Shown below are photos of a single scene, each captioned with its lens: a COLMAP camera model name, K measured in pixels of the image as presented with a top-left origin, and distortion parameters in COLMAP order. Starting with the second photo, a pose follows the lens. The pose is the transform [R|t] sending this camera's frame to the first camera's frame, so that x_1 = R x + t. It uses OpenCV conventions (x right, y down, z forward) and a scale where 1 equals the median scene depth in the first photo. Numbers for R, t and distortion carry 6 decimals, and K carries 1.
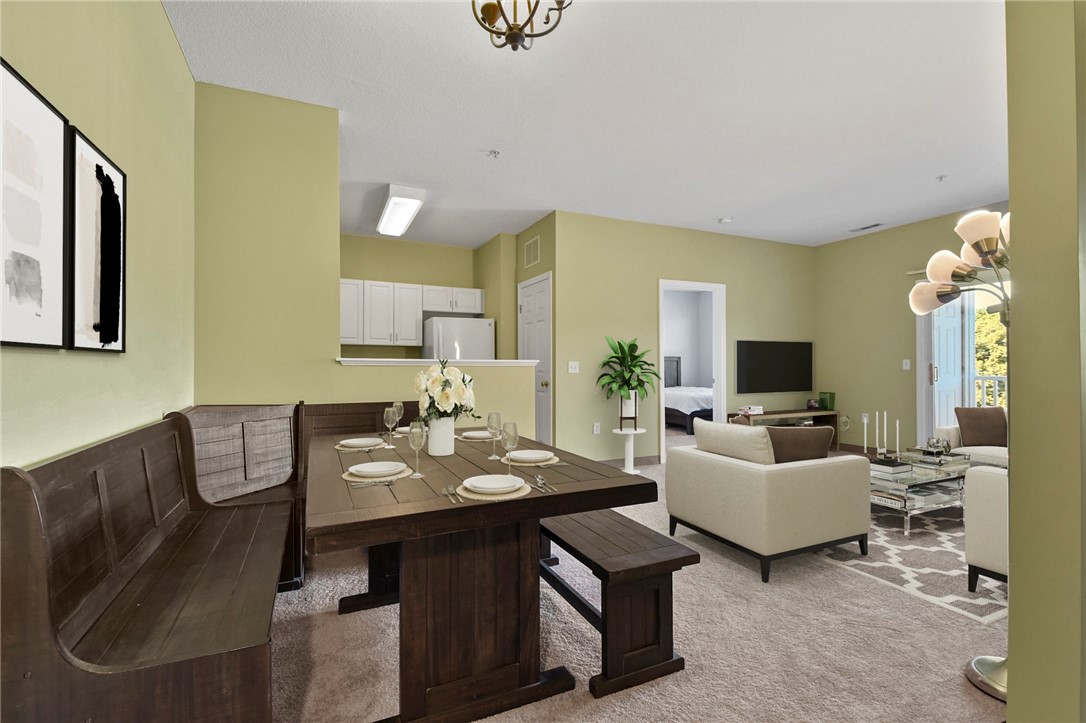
lens RADIAL K [[479.6, 0, 526.3], [0, 479.6, 367.3], [0, 0, 1]] dist [-0.009112, -0.001077]
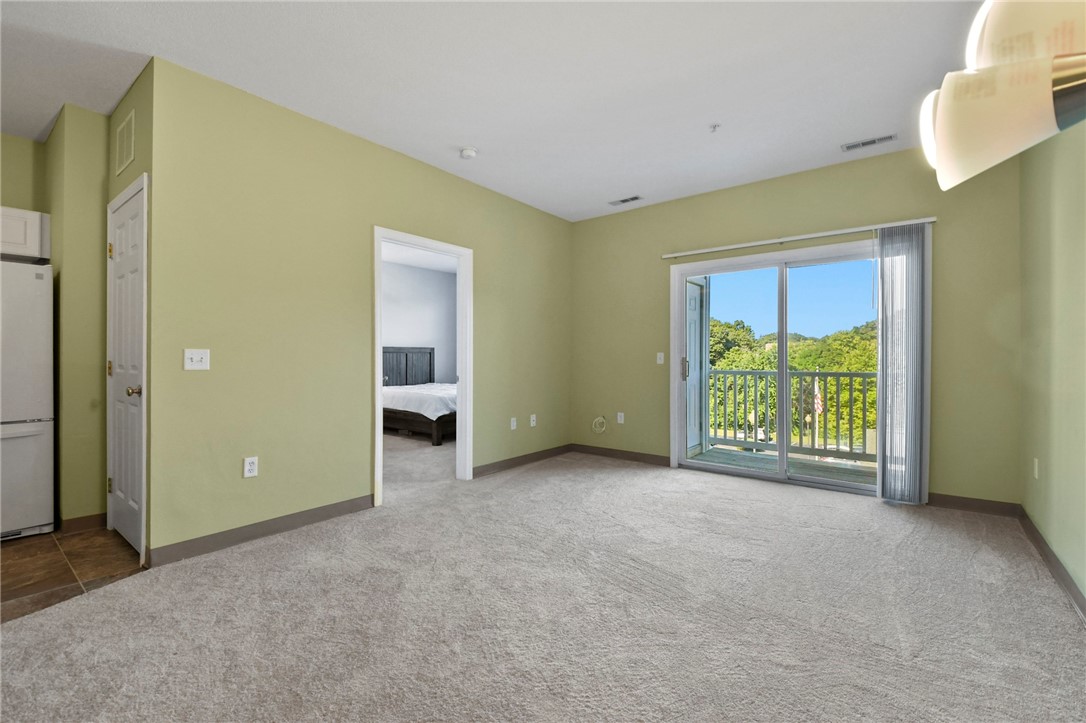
lens RADIAL K [[479.6, 0, 537.6], [0, 479.6, 358.7], [0, 0, 1]] dist [-0.009112, -0.001077]
pose [[0.883822, 0.006160, 0.467784, 0.162711], [-0.004431, 0.999979, -0.004797, -0.000075], [-0.467803, 0.002167, 0.883830, 0.300772]]
